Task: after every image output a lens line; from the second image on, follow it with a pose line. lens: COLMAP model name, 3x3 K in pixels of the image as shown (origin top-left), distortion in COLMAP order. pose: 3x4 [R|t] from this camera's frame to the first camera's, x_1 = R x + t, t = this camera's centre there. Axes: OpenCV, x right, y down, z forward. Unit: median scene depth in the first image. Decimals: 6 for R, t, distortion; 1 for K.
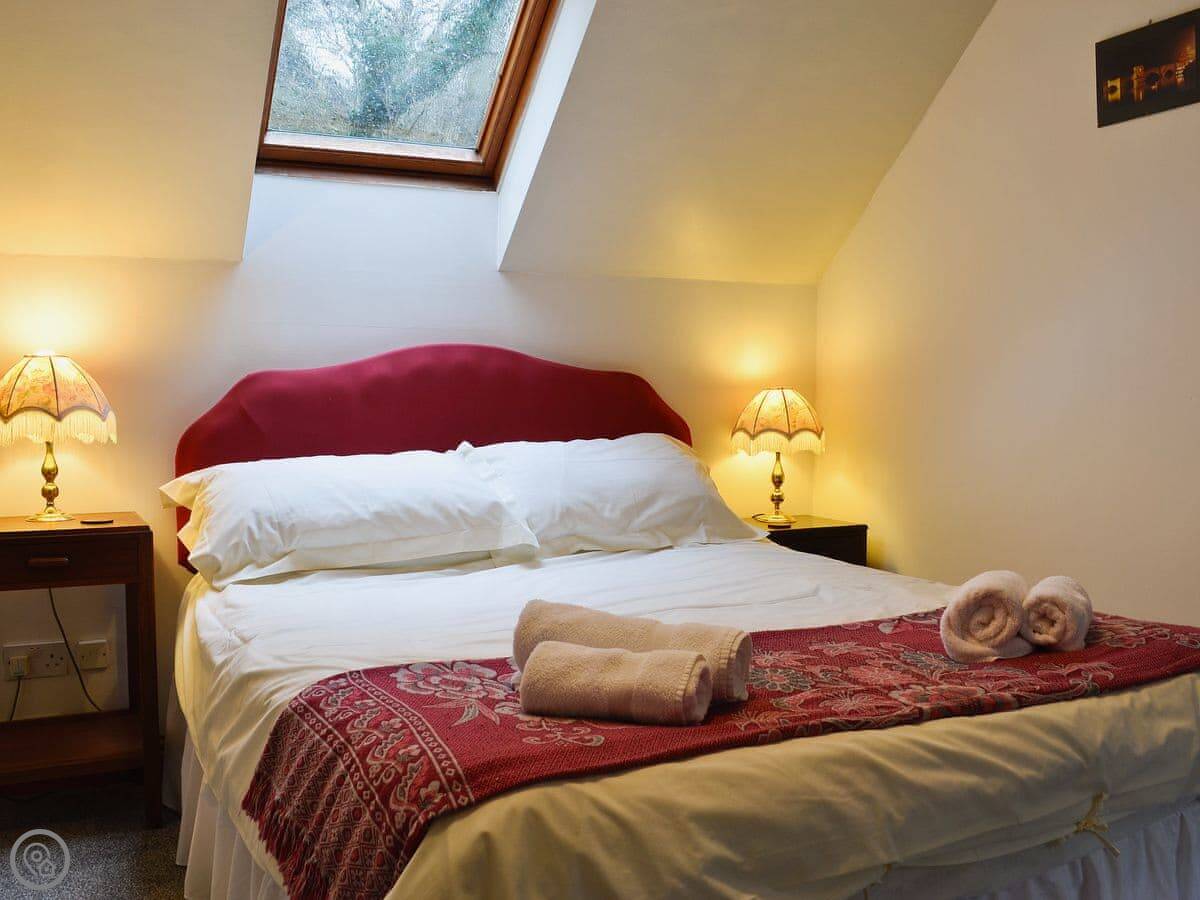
lens RADIAL K [[1194.9, 0, 600.0], [0, 1194.9, 450.0], [0, 0, 1]] dist [-0.071520, -0.012507]
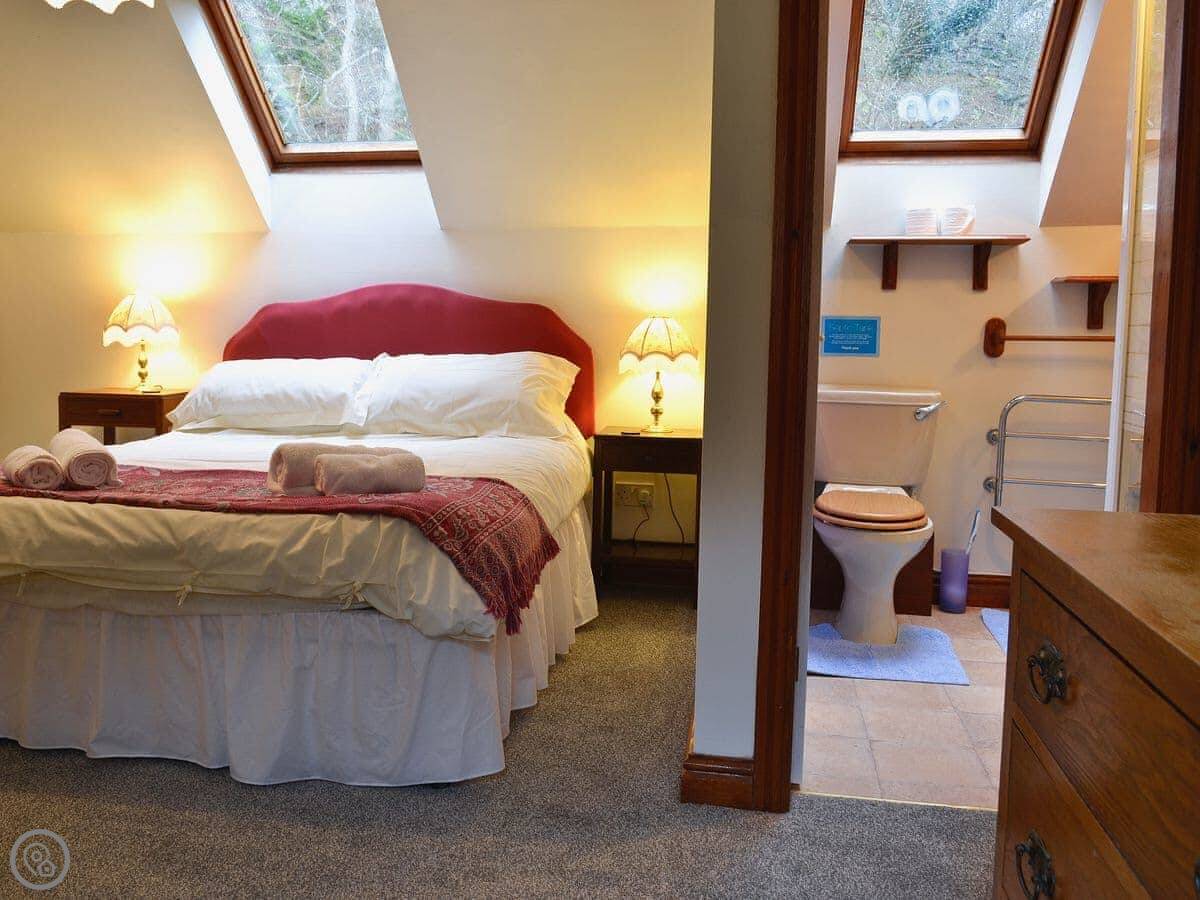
lens RADIAL K [[1194.9, 0, 600.0], [0, 1194.9, 450.0], [0, 0, 1]] dist [-0.071520, -0.012507]
pose [[0.783134, 0.074778, -0.617341, 1.014812], [-0.042388, 0.996854, 0.066977, 0.002252], [0.620407, -0.026284, 0.783840, 0.054571]]
